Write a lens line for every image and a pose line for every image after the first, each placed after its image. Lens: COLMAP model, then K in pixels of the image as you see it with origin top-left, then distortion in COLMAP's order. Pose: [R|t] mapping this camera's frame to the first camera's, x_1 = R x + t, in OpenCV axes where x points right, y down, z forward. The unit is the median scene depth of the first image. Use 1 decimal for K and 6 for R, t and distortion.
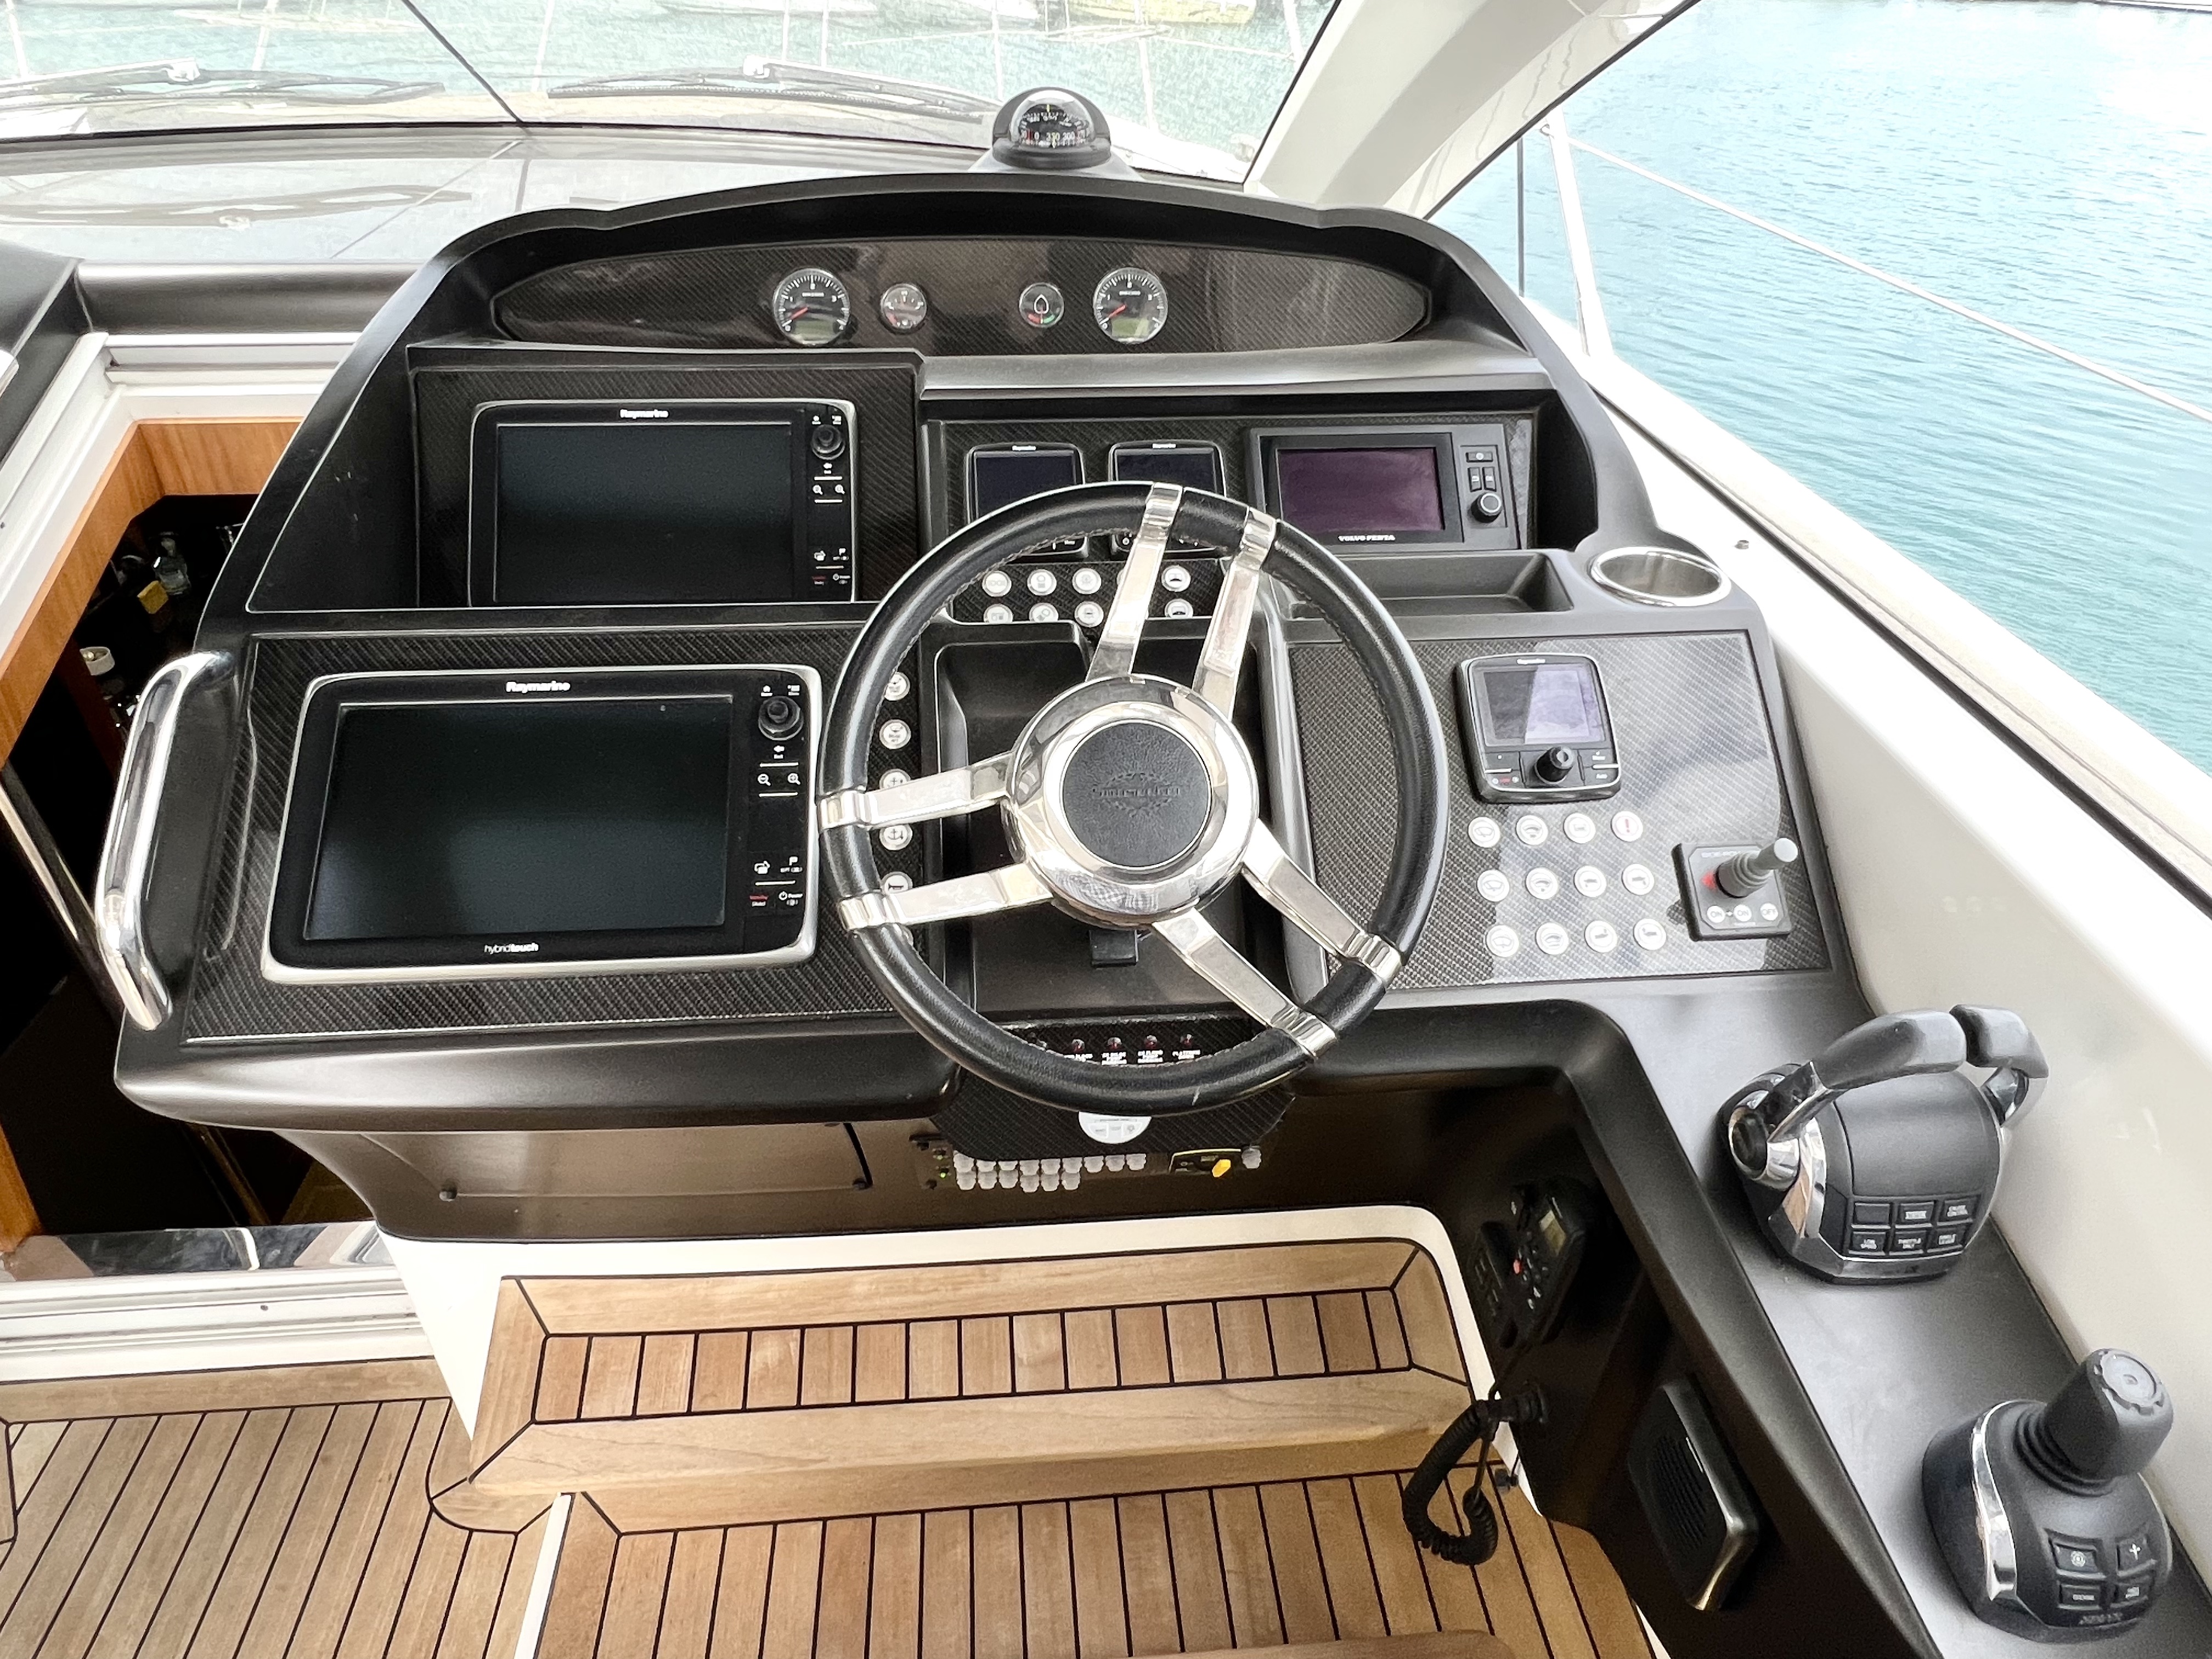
lens RADIAL K [[1316.7, 0, 1106.0], [0, 1316.7, 829.5], [0, 0, 1]] dist [-0.006007, -0.001236]
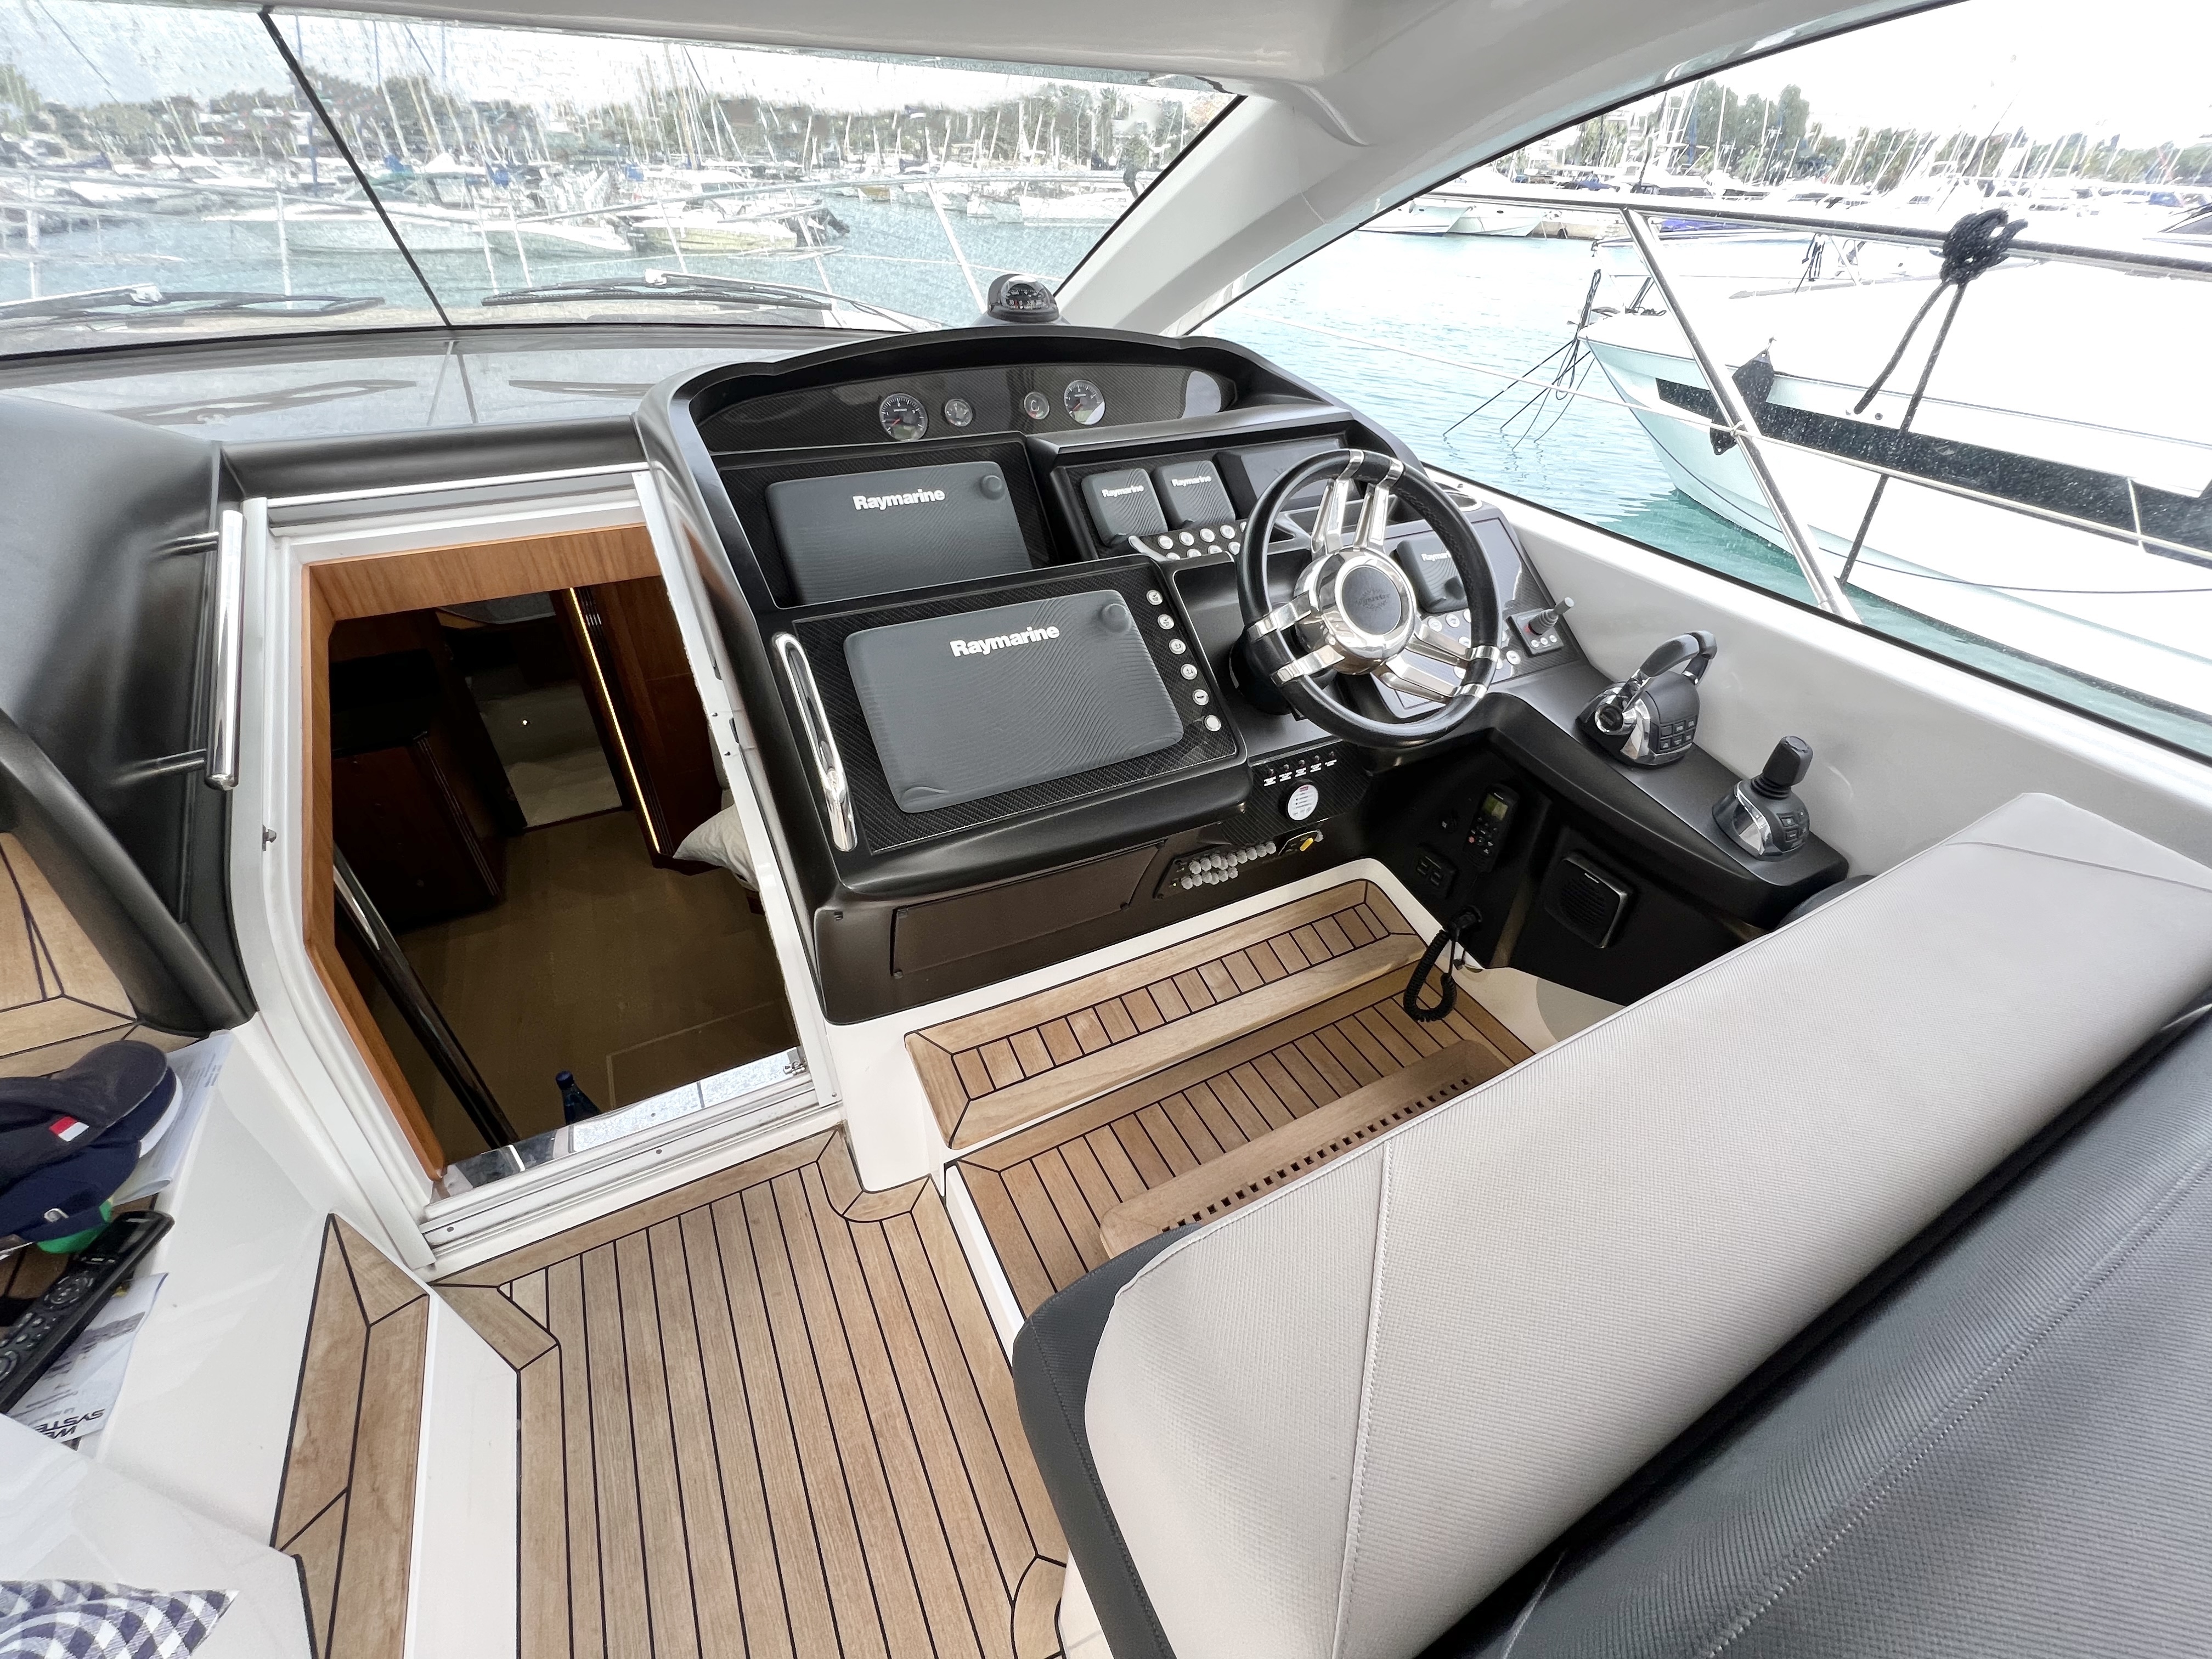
lens RADIAL K [[904.0, 0, 1106.0], [0, 904.0, 829.5], [0, 0, 1]] dist [-0.002115, -0.000328]
pose [[0.920921, -0.225659, 0.317777, -0.448049], [0.218486, 0.974083, 0.058538, 0.074524], [-0.322751, 0.015521, 0.946357, -0.101521]]
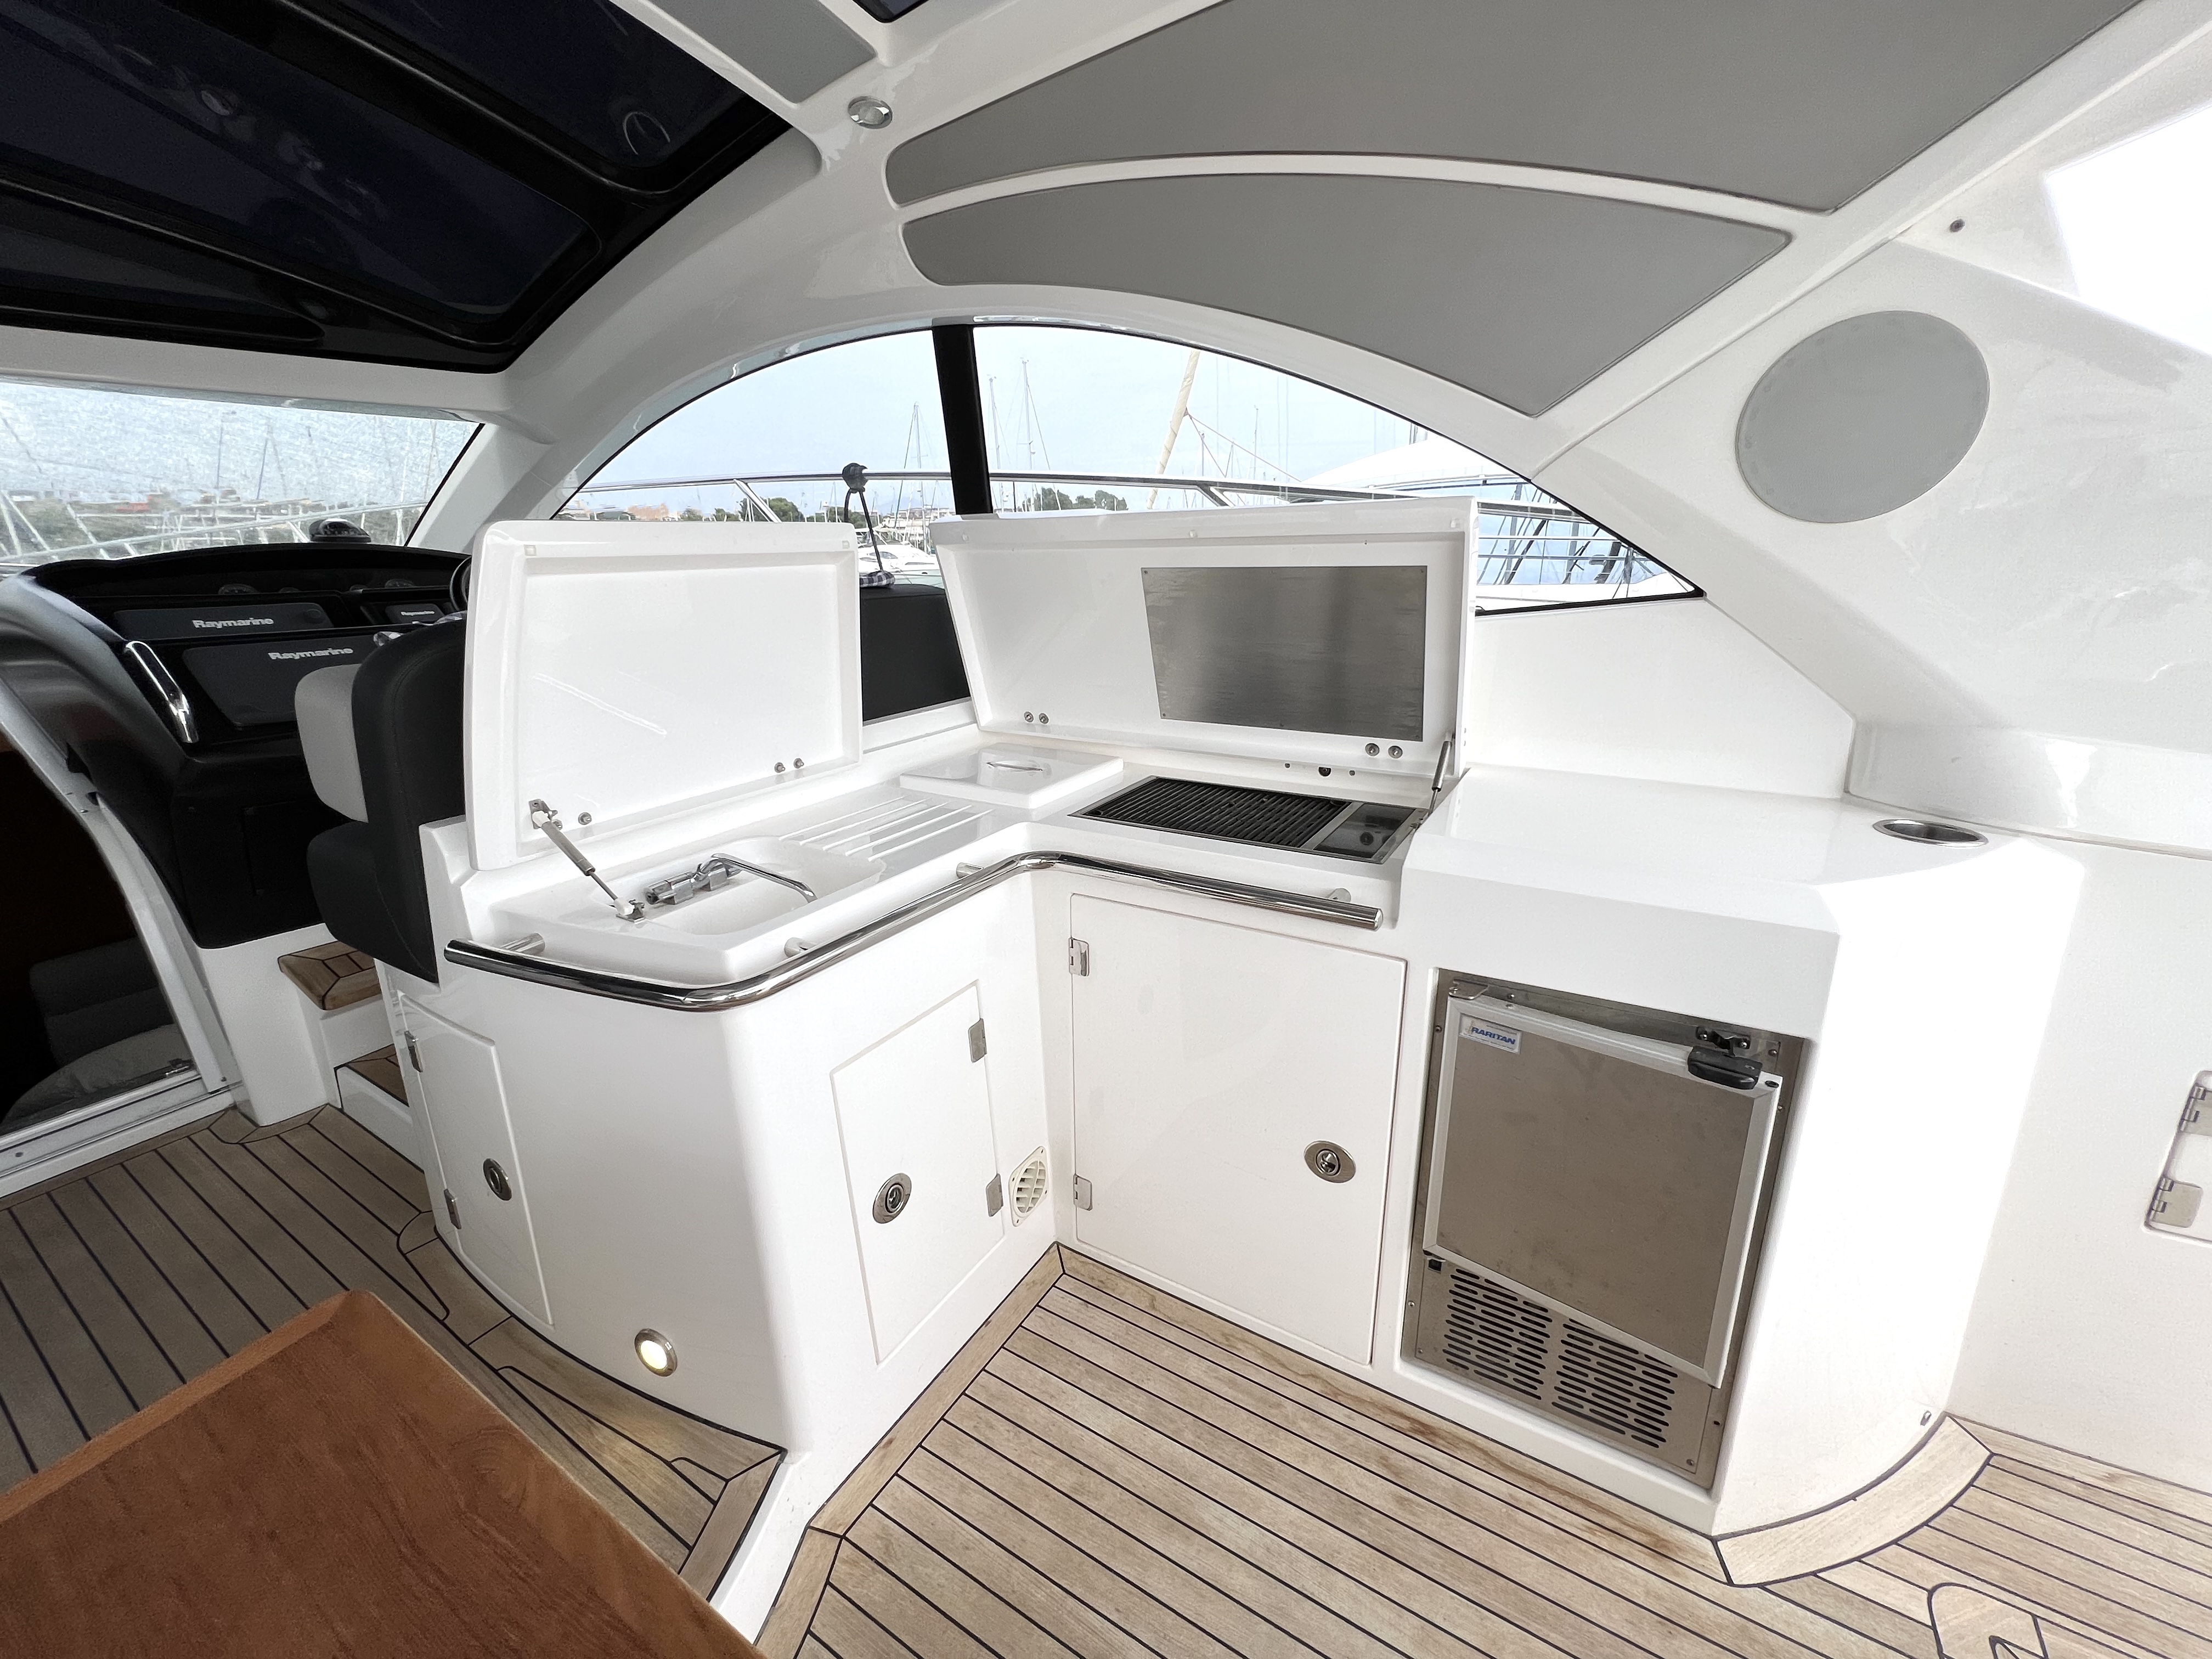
lens RADIAL K [[898.2, 0, 1106.0], [0, 898.2, 829.5], [0, 0, 1]] dist [0.015486, -0.000015]
pose [[0.600057, -0.264631, 0.754919, -0.614912], [0.474565, 0.877463, -0.069625, 0.776210], [-0.643988, 0.400037, 0.652112, -0.839593]]
